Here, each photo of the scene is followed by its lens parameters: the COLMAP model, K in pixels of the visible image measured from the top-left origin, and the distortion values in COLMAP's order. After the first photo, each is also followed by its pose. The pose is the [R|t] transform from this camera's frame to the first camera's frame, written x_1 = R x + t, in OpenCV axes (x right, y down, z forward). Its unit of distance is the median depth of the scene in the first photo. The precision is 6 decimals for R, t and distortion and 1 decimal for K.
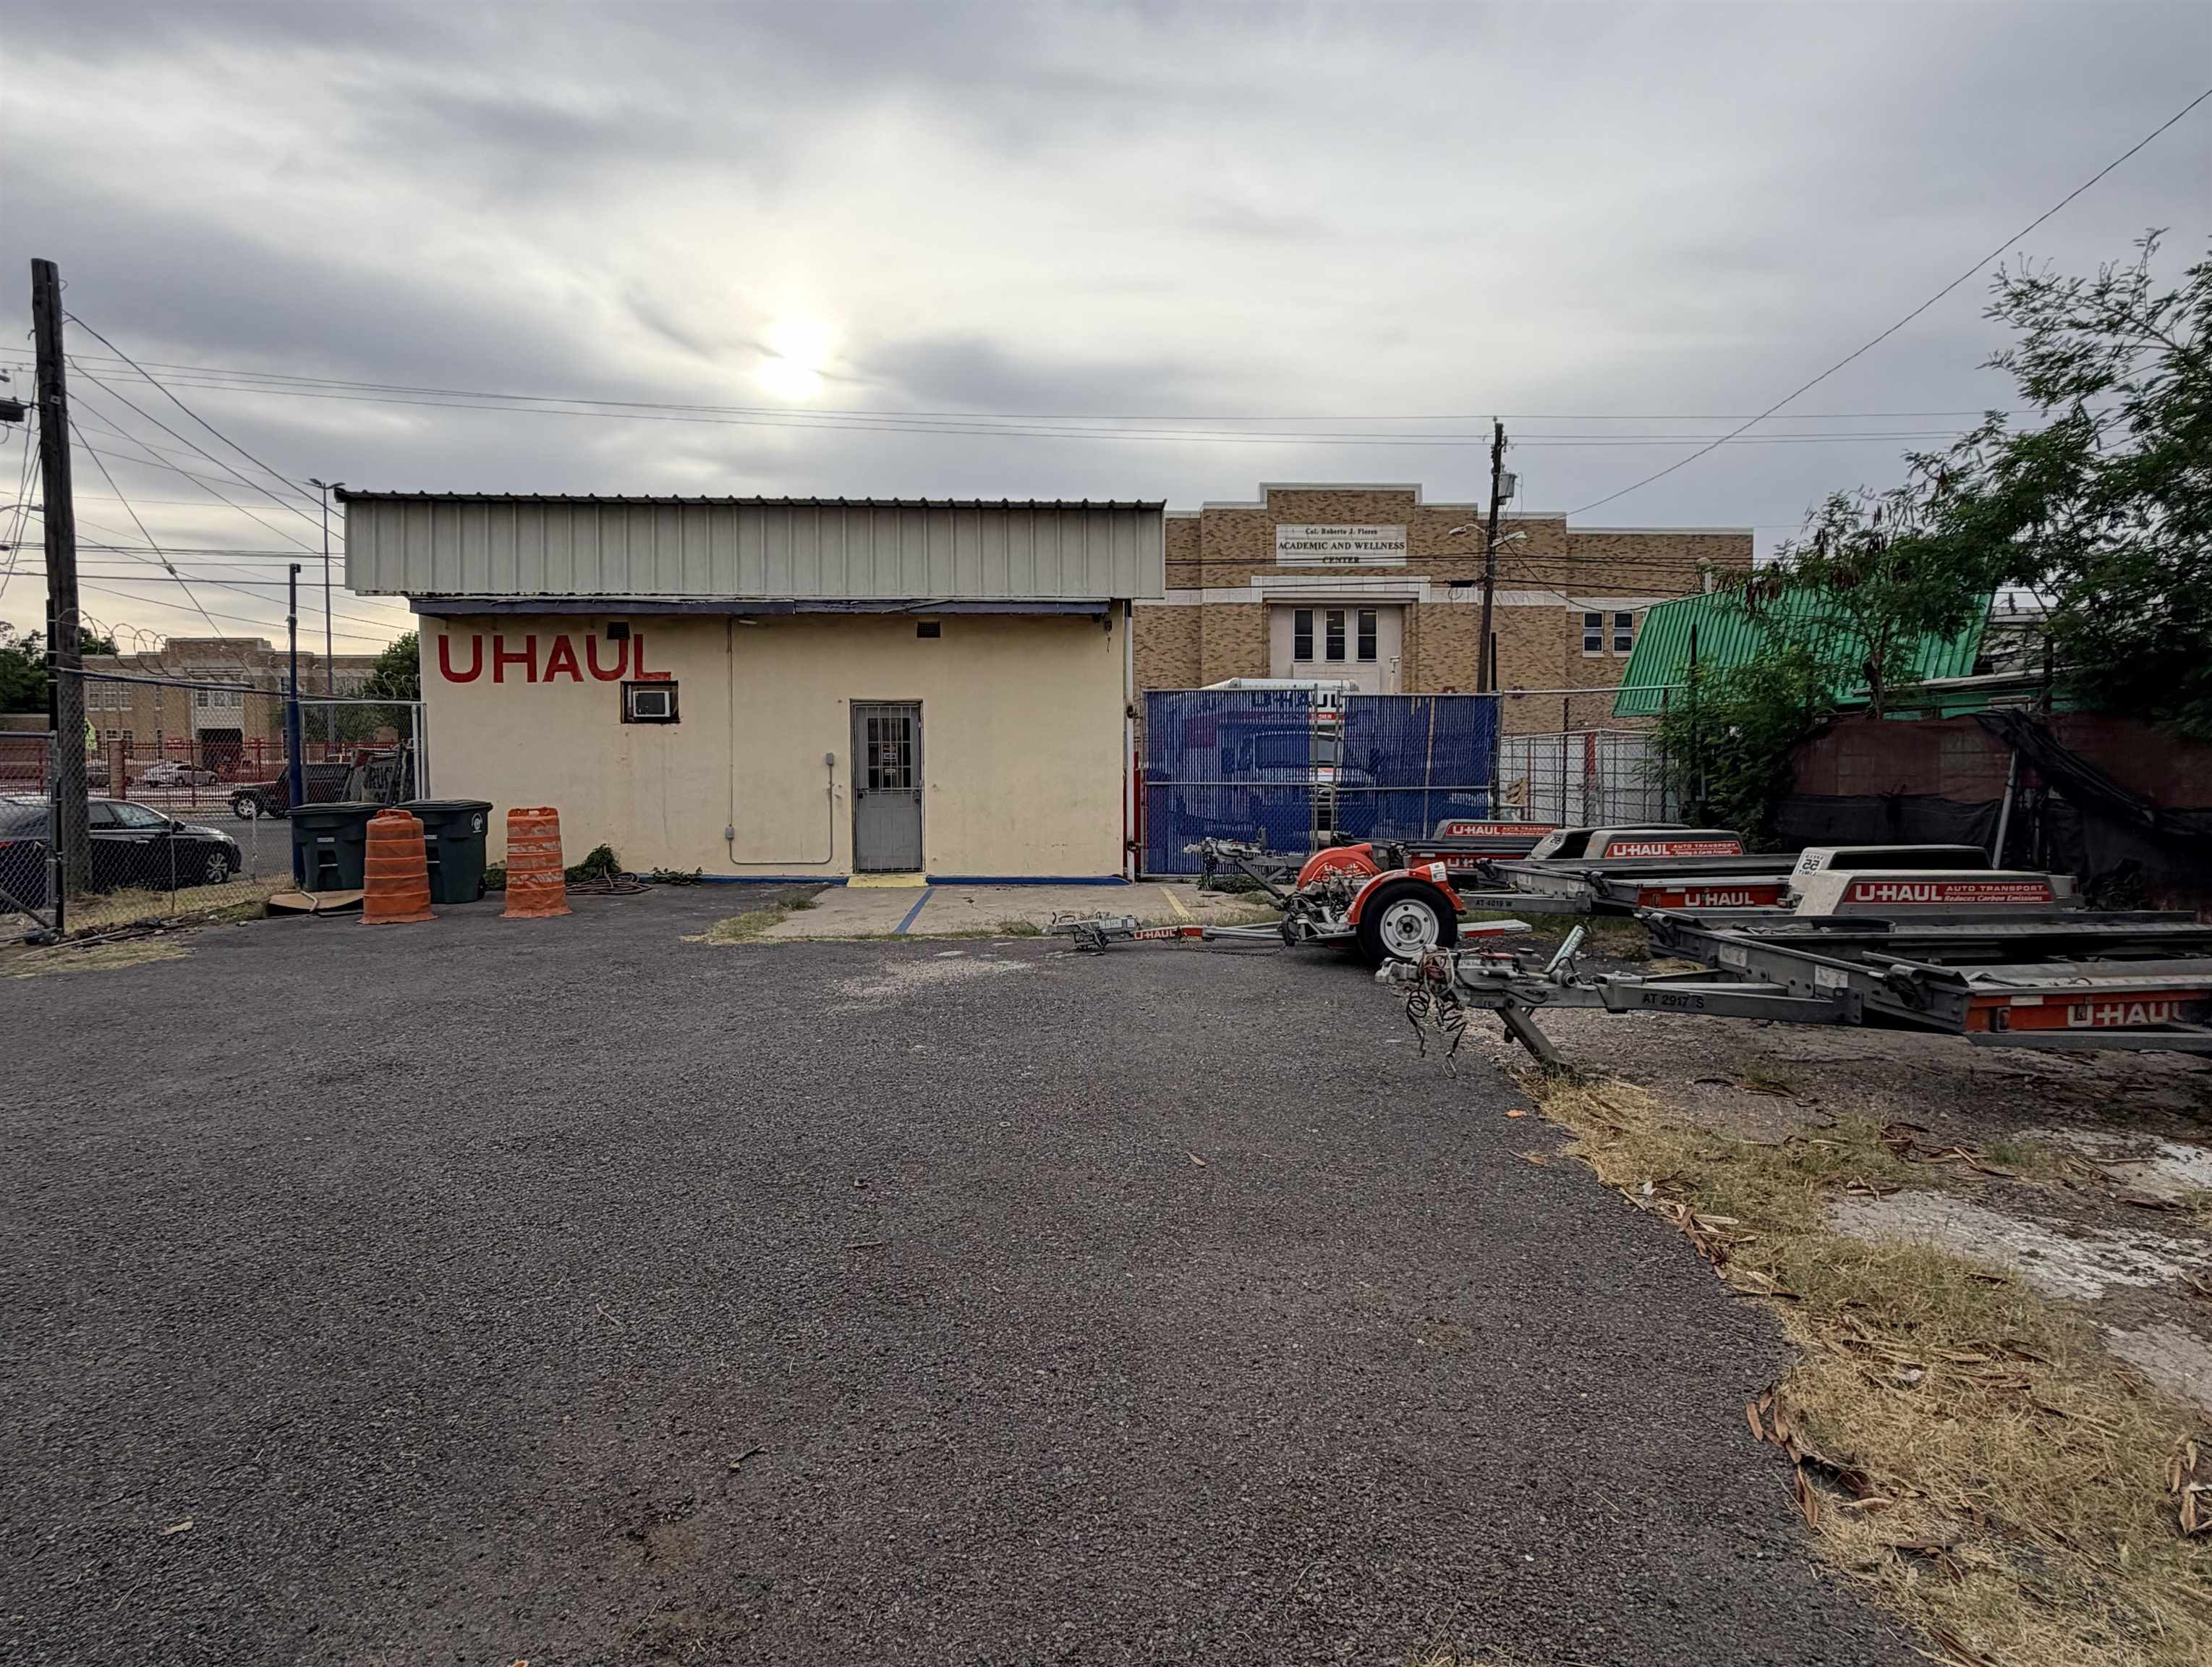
lens RADIAL K [[882.5, 0, 1097.8], [0, 882.5, 834.4], [0, 0, 1]] dist [0.000738, 0.000077]
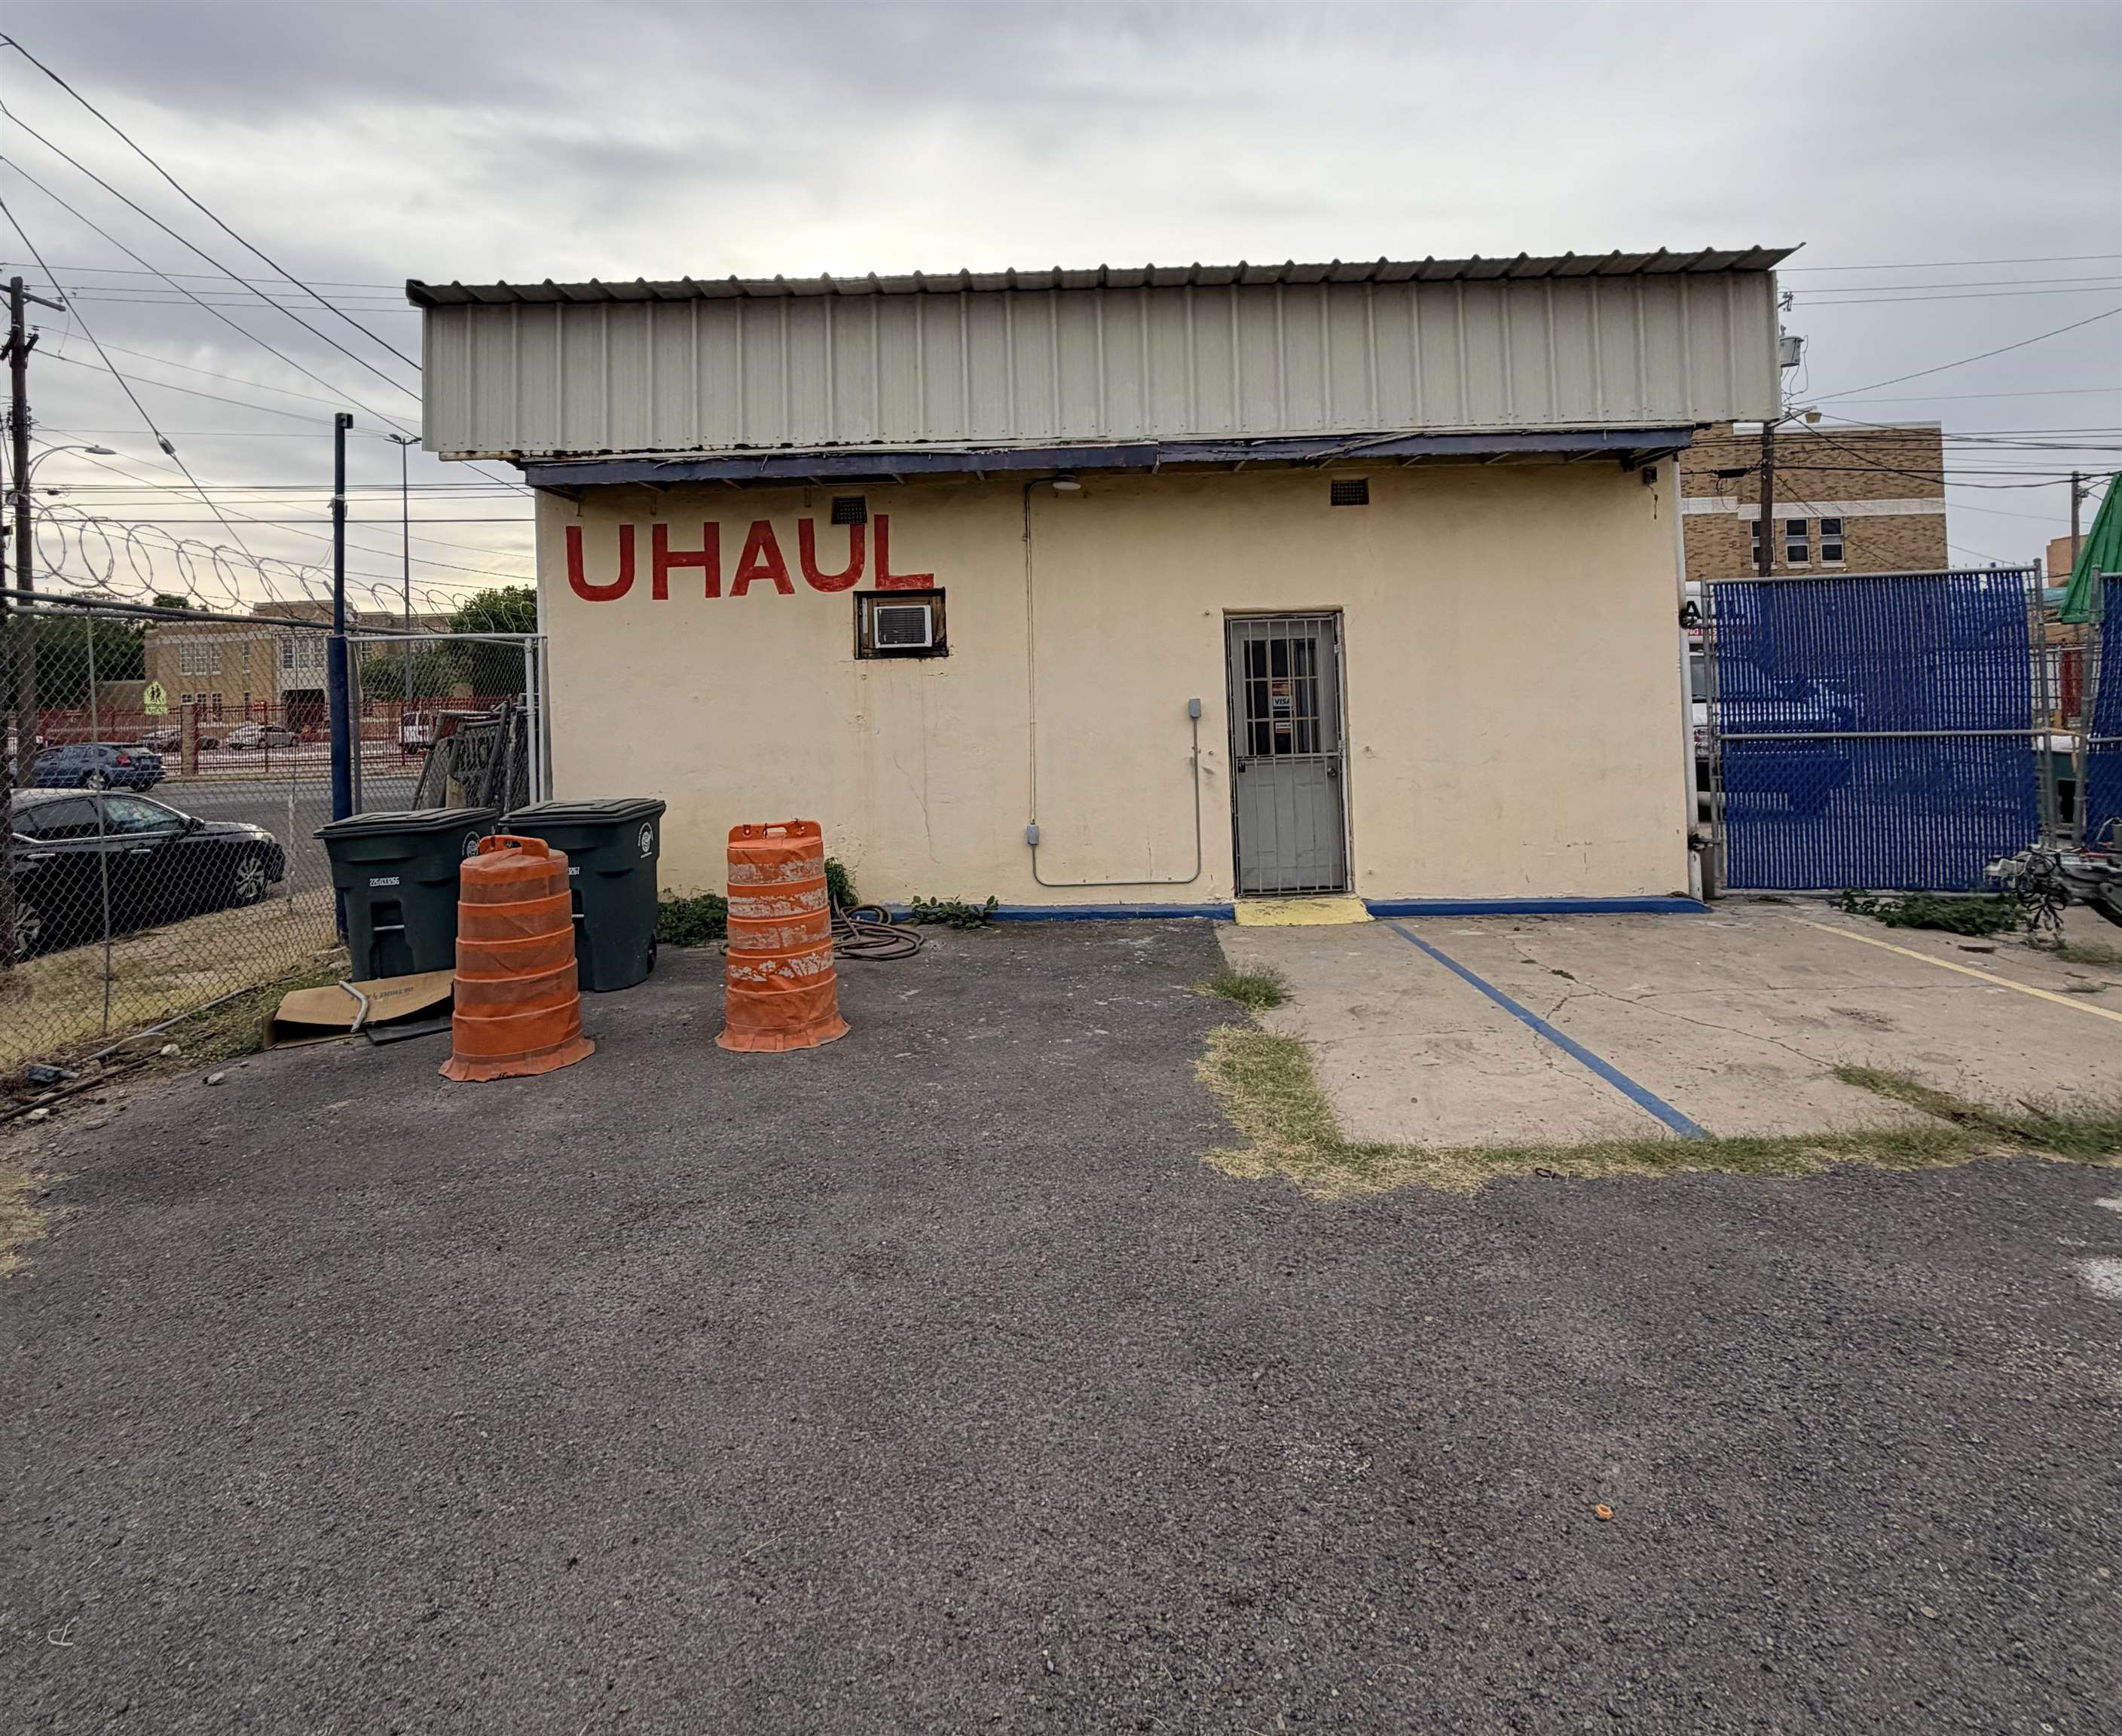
lens RADIAL K [[821.1, 0, 1061.8], [0, 821.1, 737.8], [0, 0, 1]] dist [0.000099, 0.000105]
pose [[0.998773, -0.023469, -0.043617, -0.373586], [0.021875, 0.999088, -0.036658, -0.047563], [0.044437, 0.035659, 0.998376, 0.439499]]
